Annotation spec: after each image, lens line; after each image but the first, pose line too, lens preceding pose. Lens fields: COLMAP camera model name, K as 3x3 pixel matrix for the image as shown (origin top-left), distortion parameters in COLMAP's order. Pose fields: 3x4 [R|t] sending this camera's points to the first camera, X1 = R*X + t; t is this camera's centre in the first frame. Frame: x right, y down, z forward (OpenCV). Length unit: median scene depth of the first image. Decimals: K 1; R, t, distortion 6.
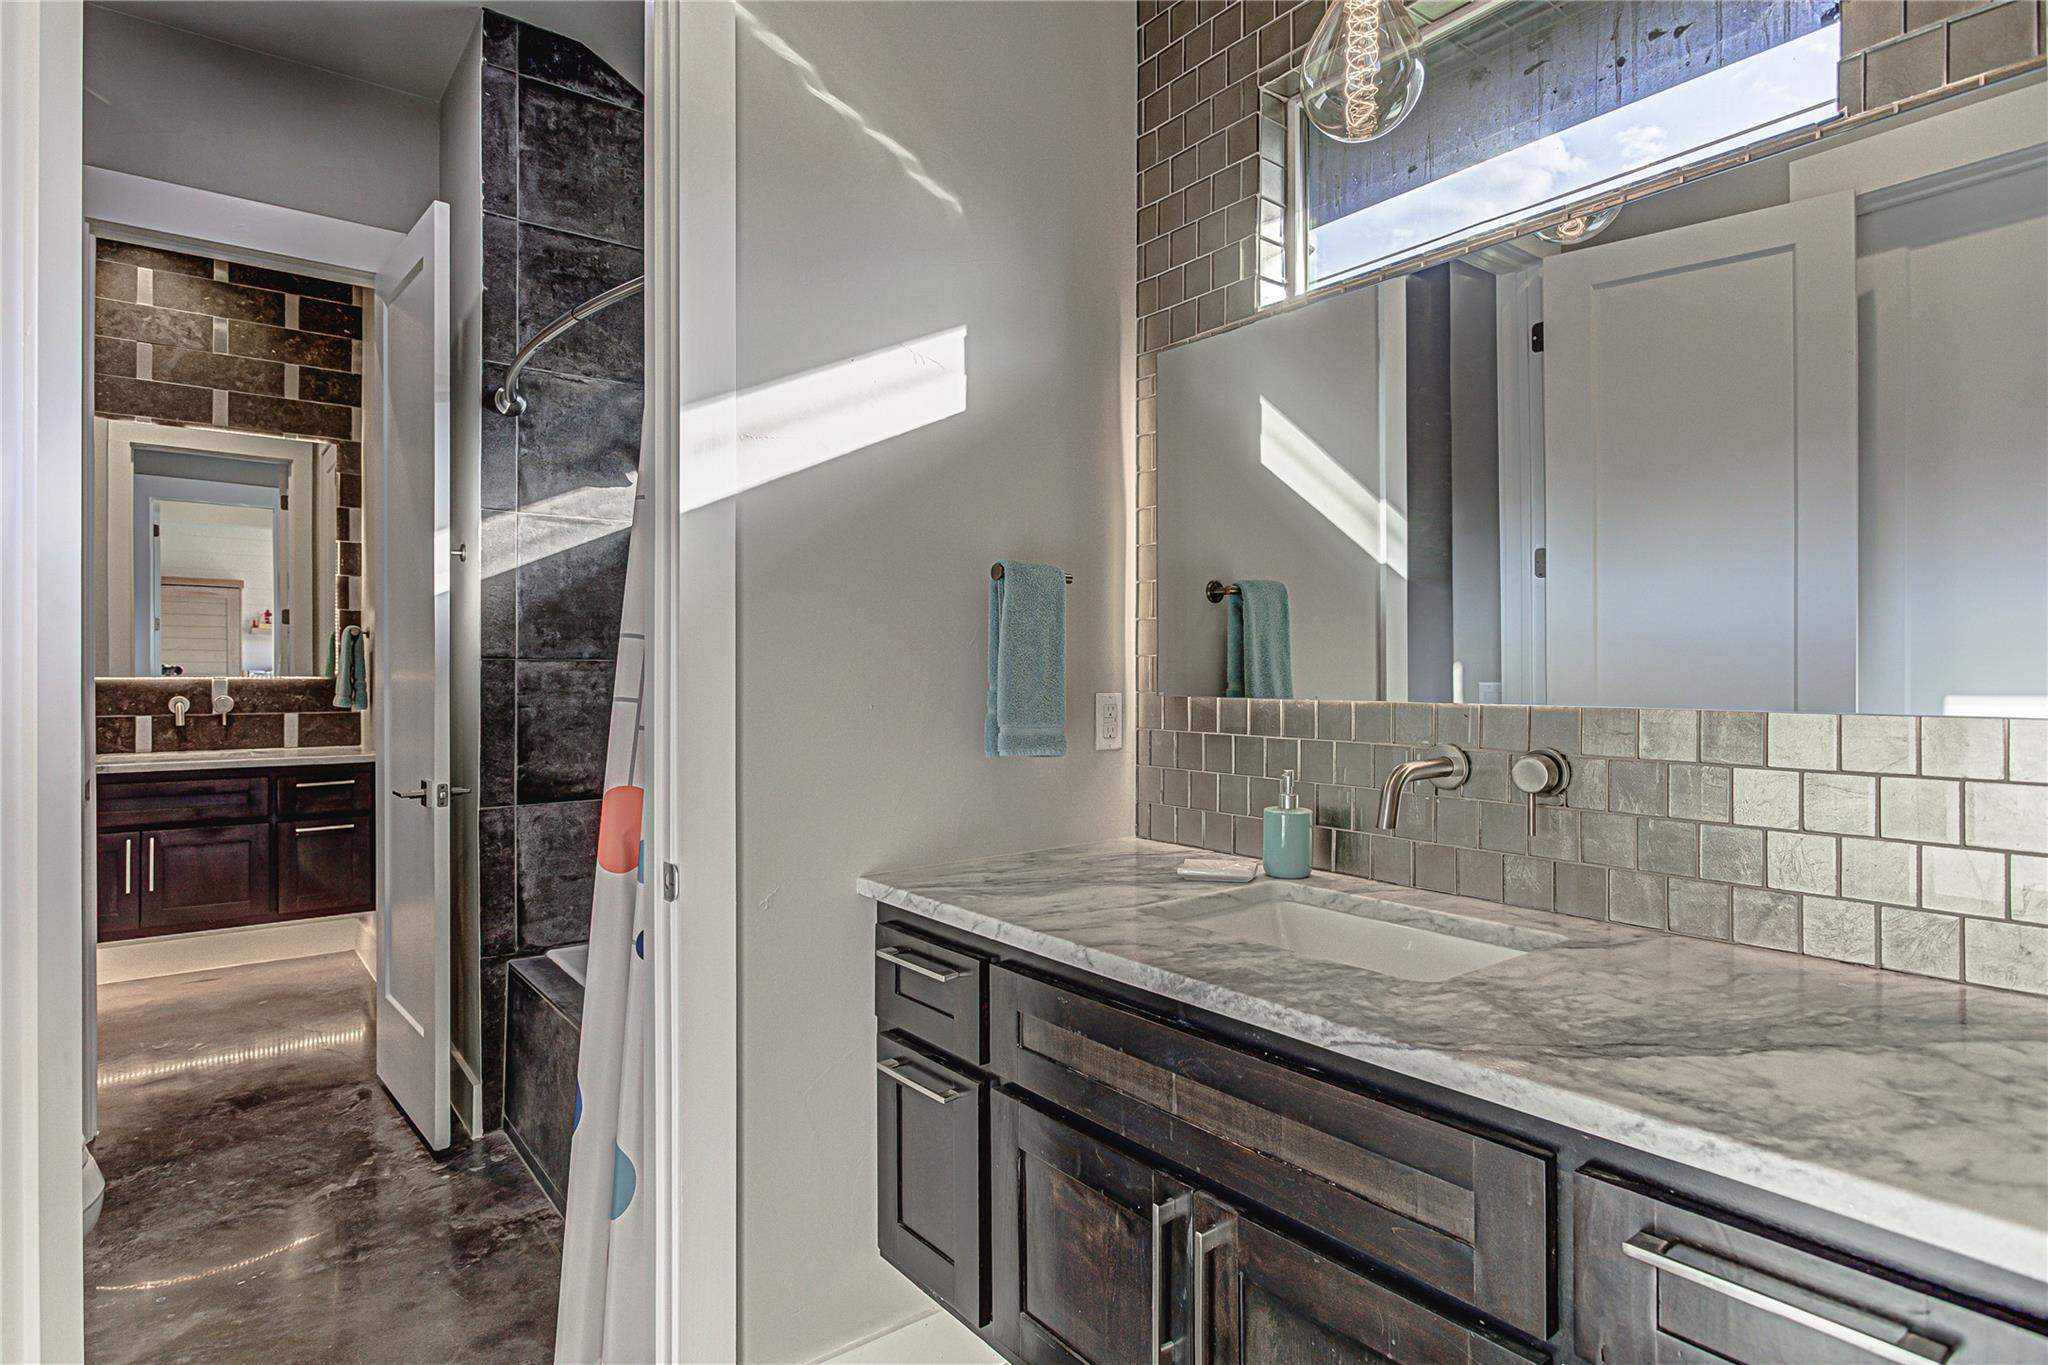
lens RADIAL K [[1079.9, 0, 1021.5], [0, 1079.9, 721.4], [0, 0, 1]] dist [-0.002556, -0.000406]
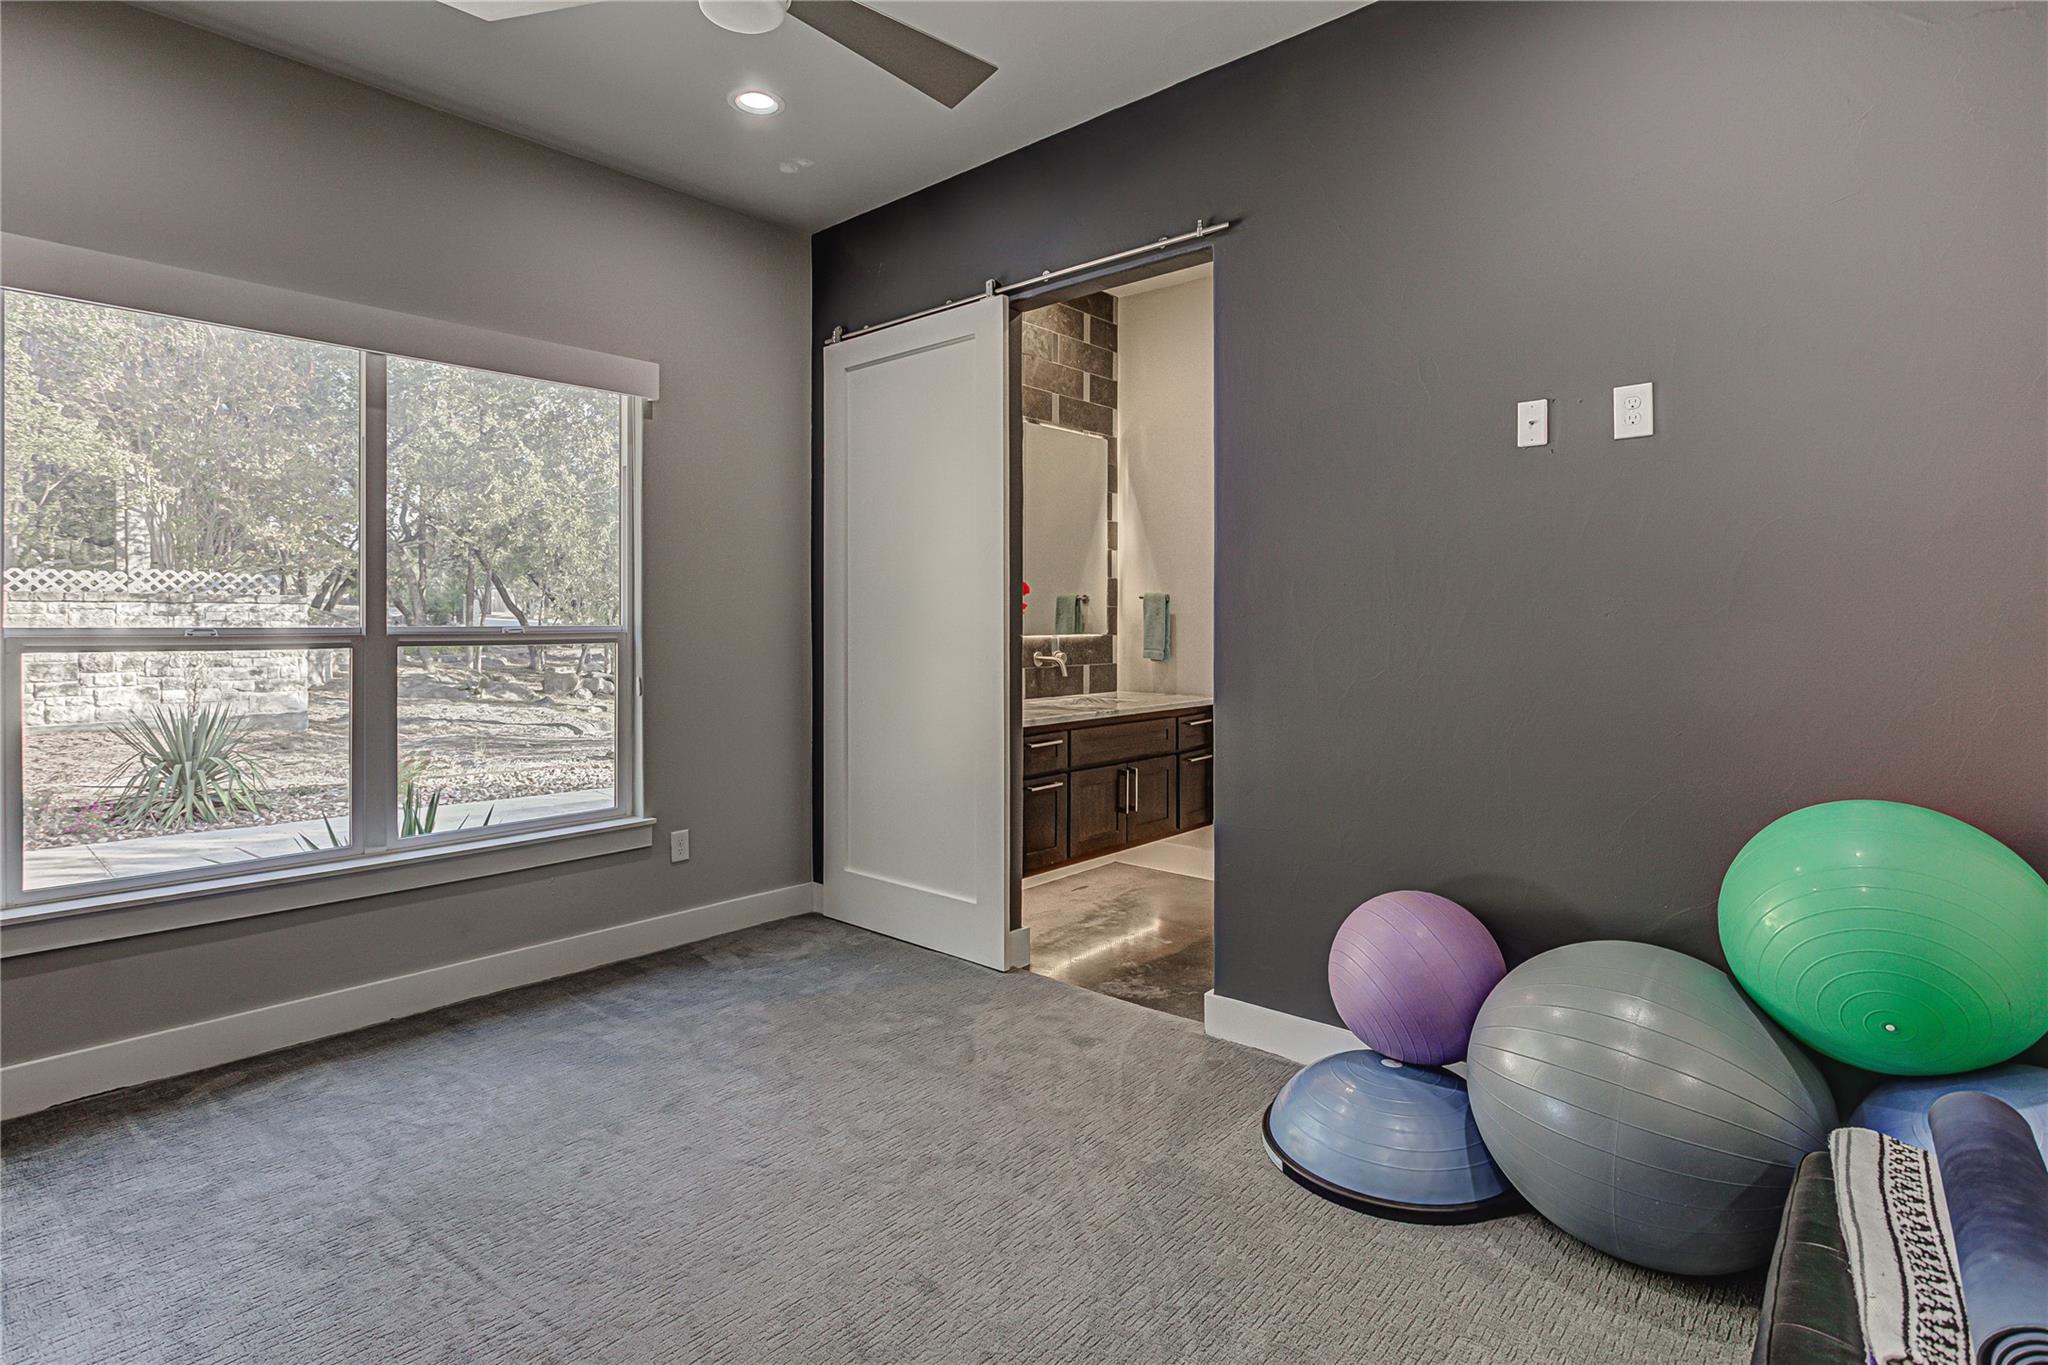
lens RADIAL K [[1008.5, 0, 1003.1], [0, 1008.5, 674.2], [0, 0, 1]] dist [0.001094, 0.000164]
pose [[0.980972, -0.004240, 0.194104, -0.987044], [-0.000682, 0.999680, 0.025281, -0.025892], [-0.194149, -0.024932, 0.980655, -0.084843]]
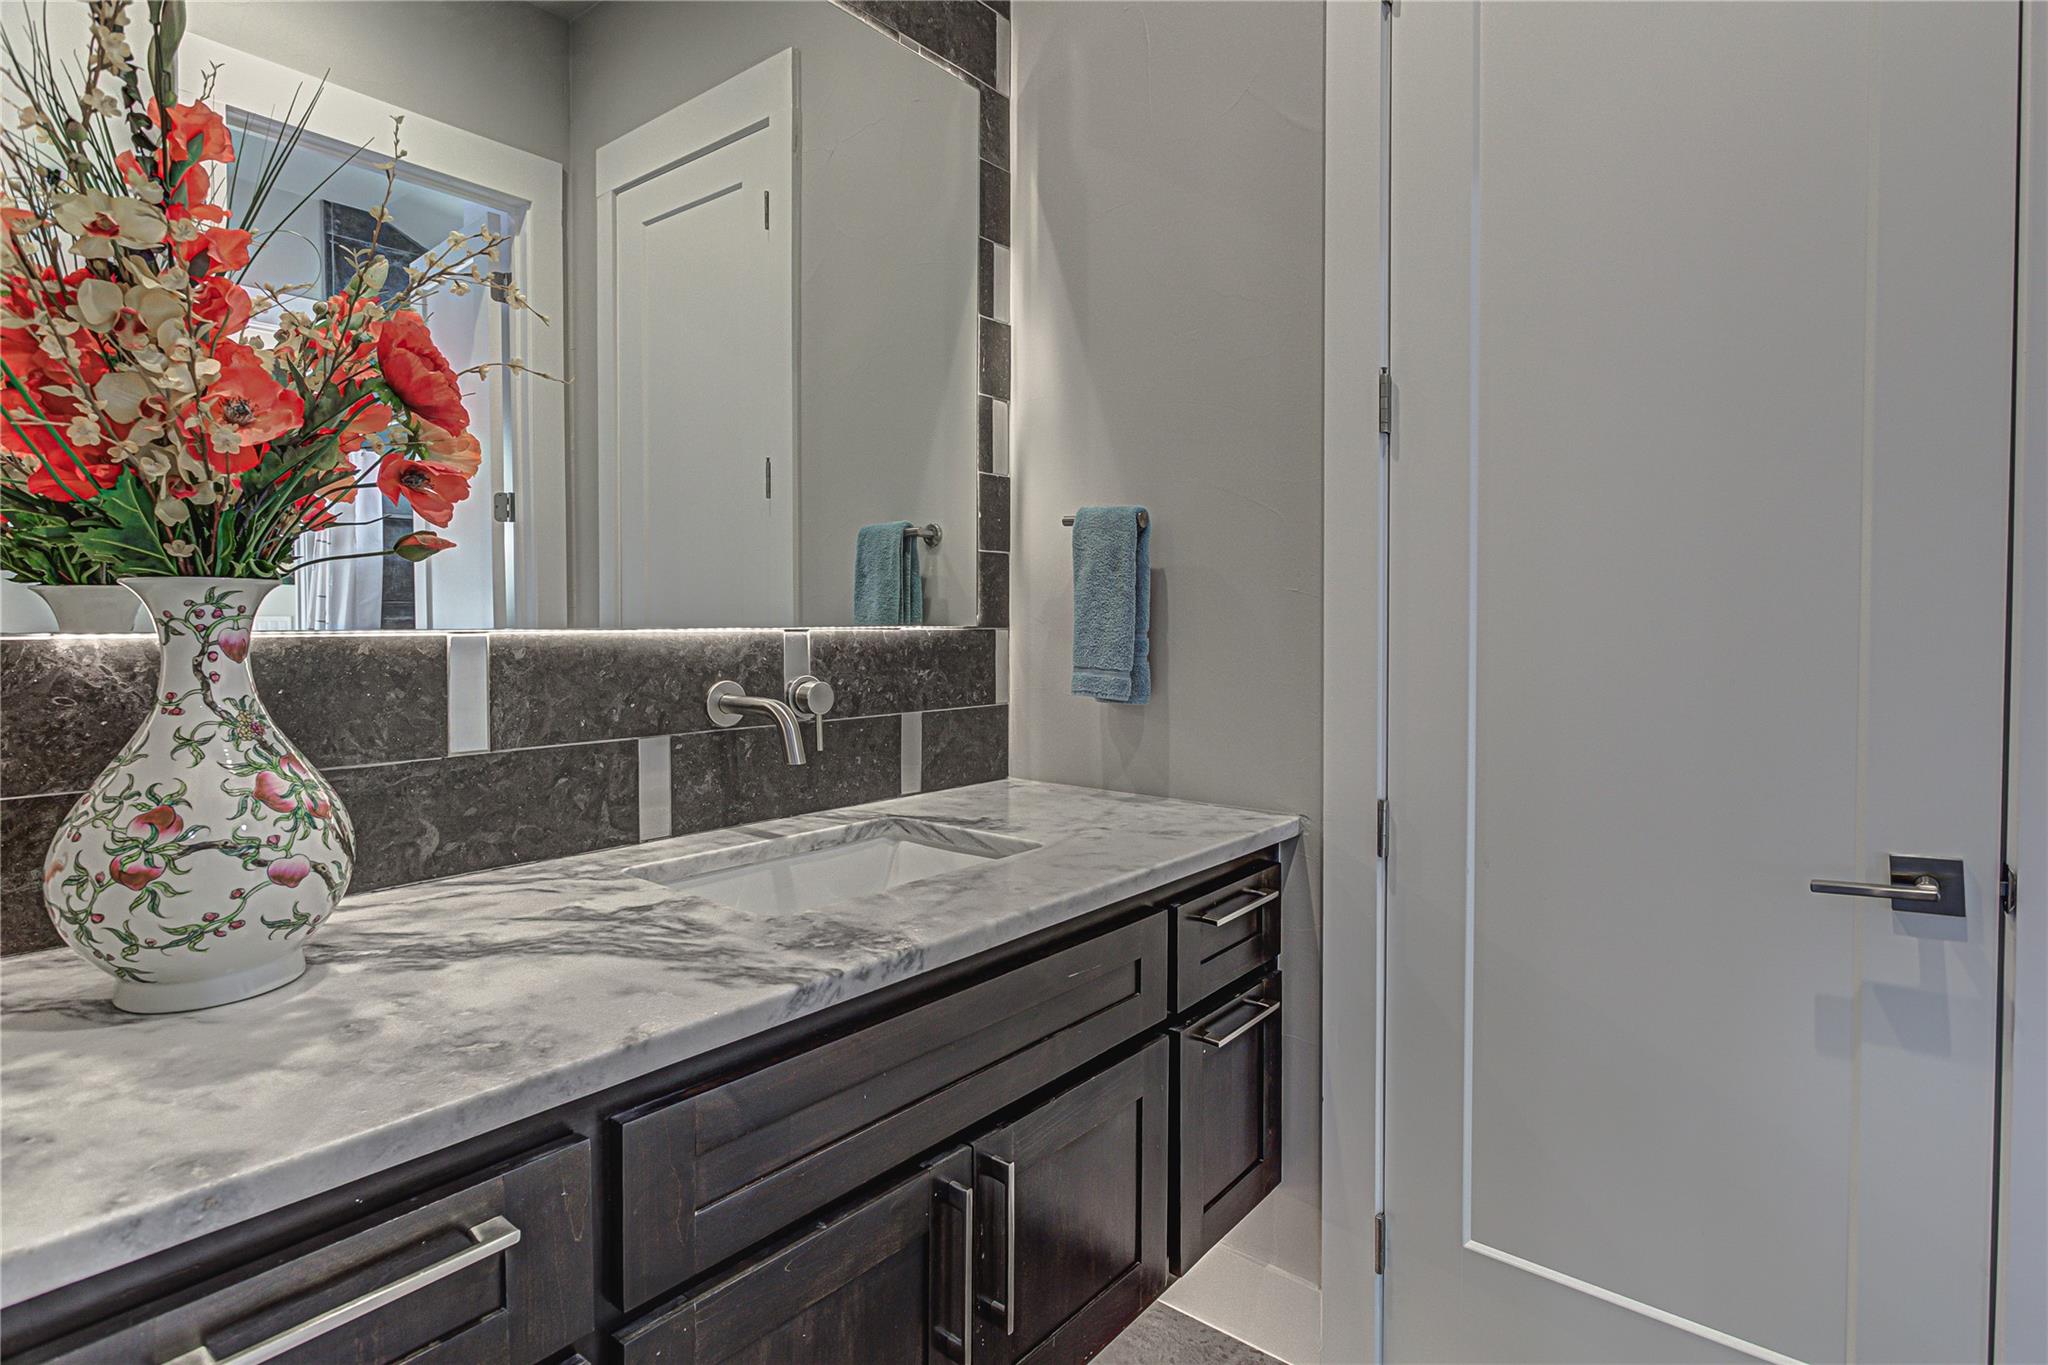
lens RADIAL K [[1008.5, 0, 1003.1], [0, 1008.5, 674.2], [0, 0, 1]] dist [0.001094, 0.000164]
pose [[0.977366, -0.002190, 0.211545, -0.725901], [-0.003456, 0.999648, 0.026316, -0.033424], [-0.211528, -0.026451, 0.977014, 0.607701]]
